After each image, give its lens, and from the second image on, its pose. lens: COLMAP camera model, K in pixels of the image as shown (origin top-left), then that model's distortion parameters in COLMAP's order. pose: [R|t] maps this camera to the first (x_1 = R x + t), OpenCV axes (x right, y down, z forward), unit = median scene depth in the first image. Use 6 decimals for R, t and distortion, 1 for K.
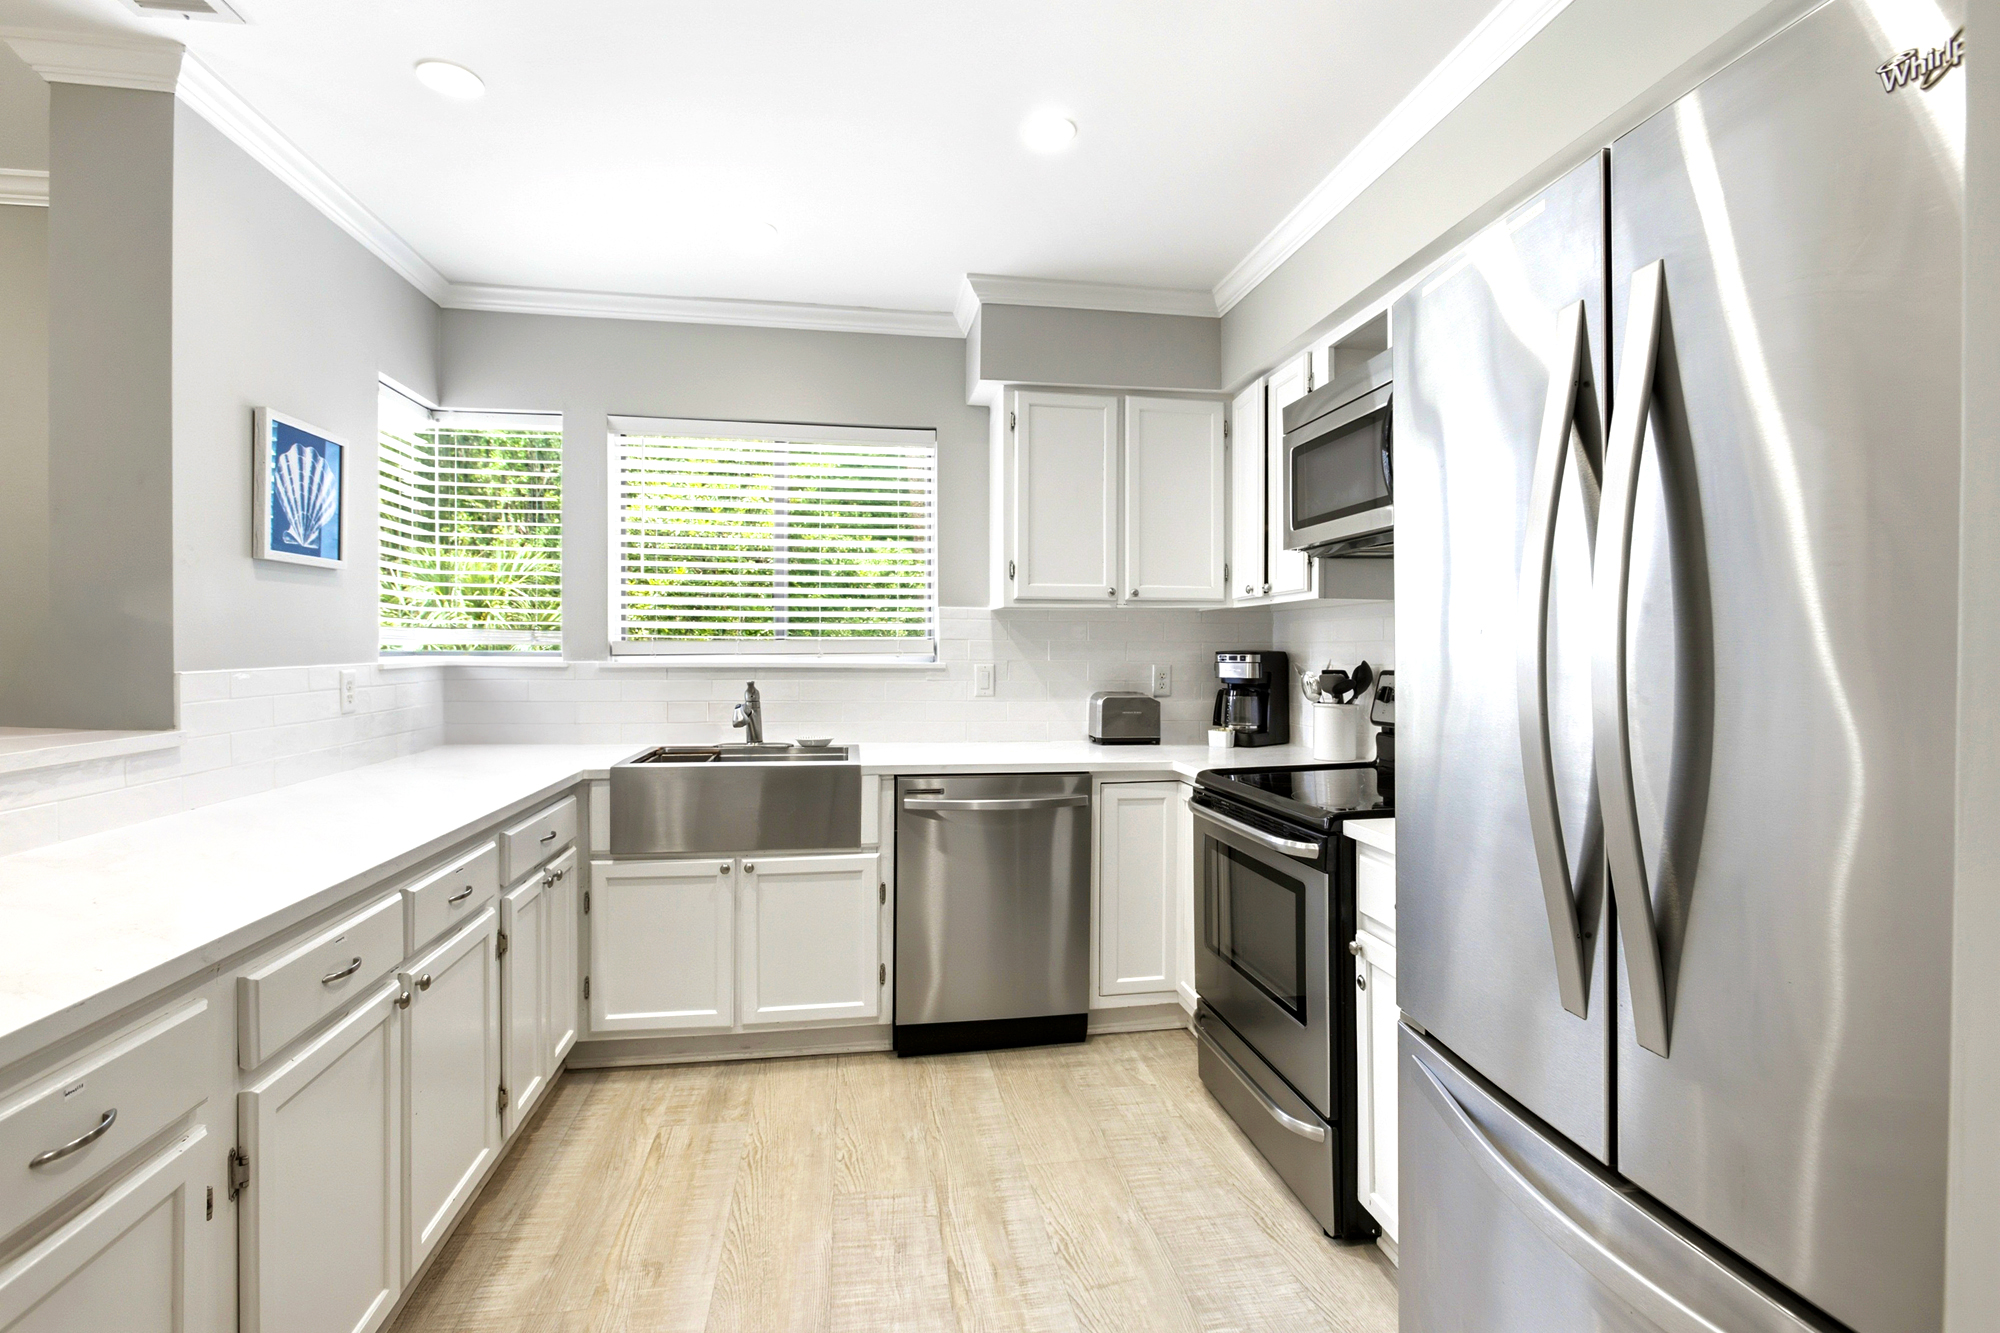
lens RADIAL K [[979.1, 0, 1004.5], [0, 979.1, 657.6], [0, 0, 1]] dist [-0.002106, -0.000396]
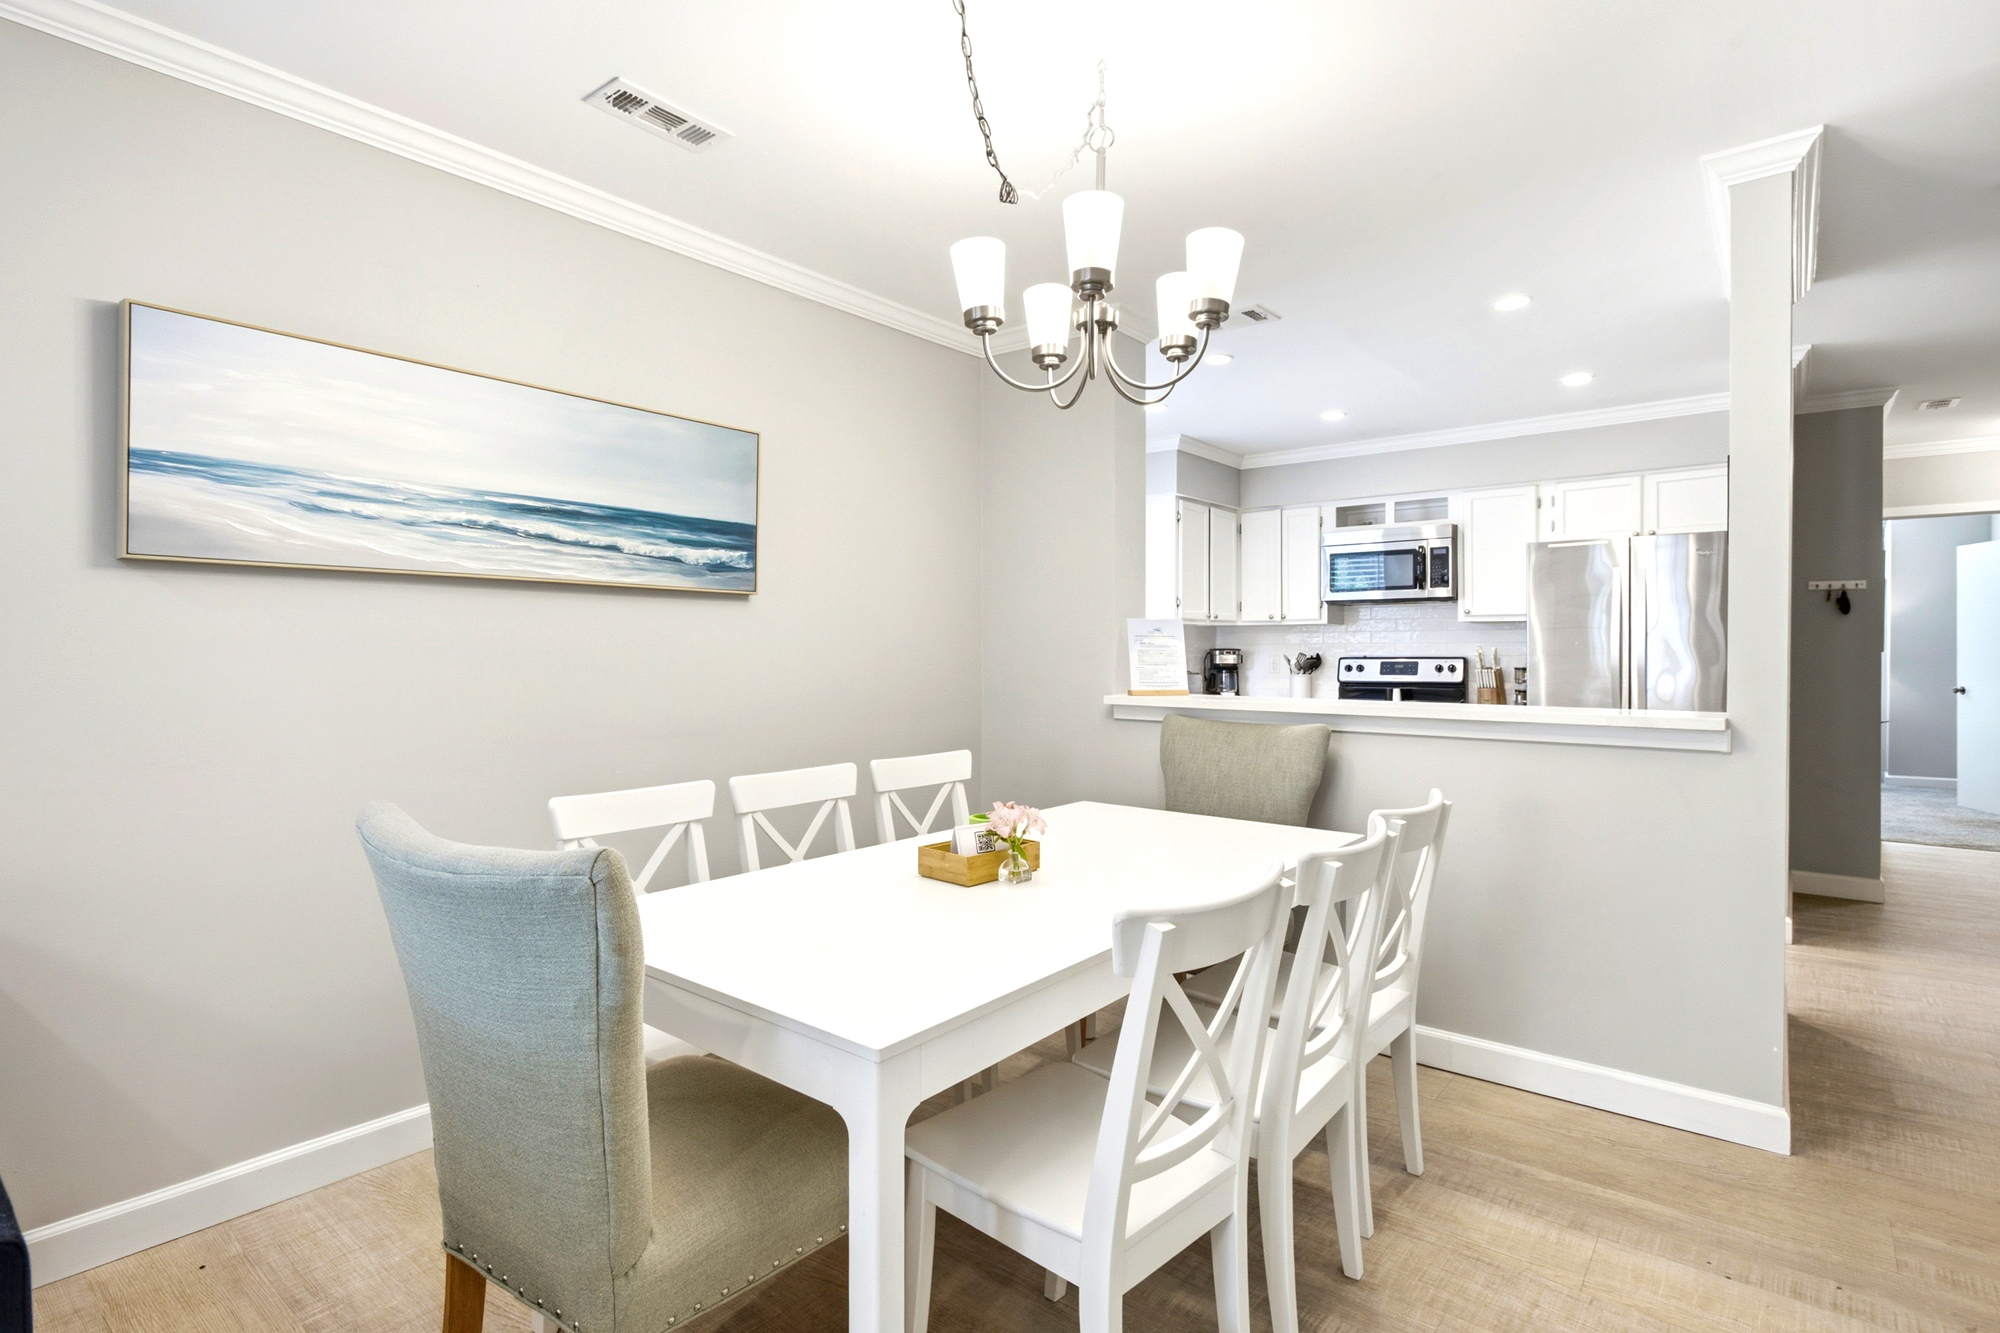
lens RADIAL K [[979.1, 0, 1004.5], [0, 979.1, 657.6], [0, 0, 1]] dist [-0.002106, -0.000396]
pose [[0.738575, -0.002104, 0.674168, -1.386819], [0.005715, 0.999979, -0.003140, 0.014575], [-0.674147, 0.006172, 0.738572, -0.081070]]
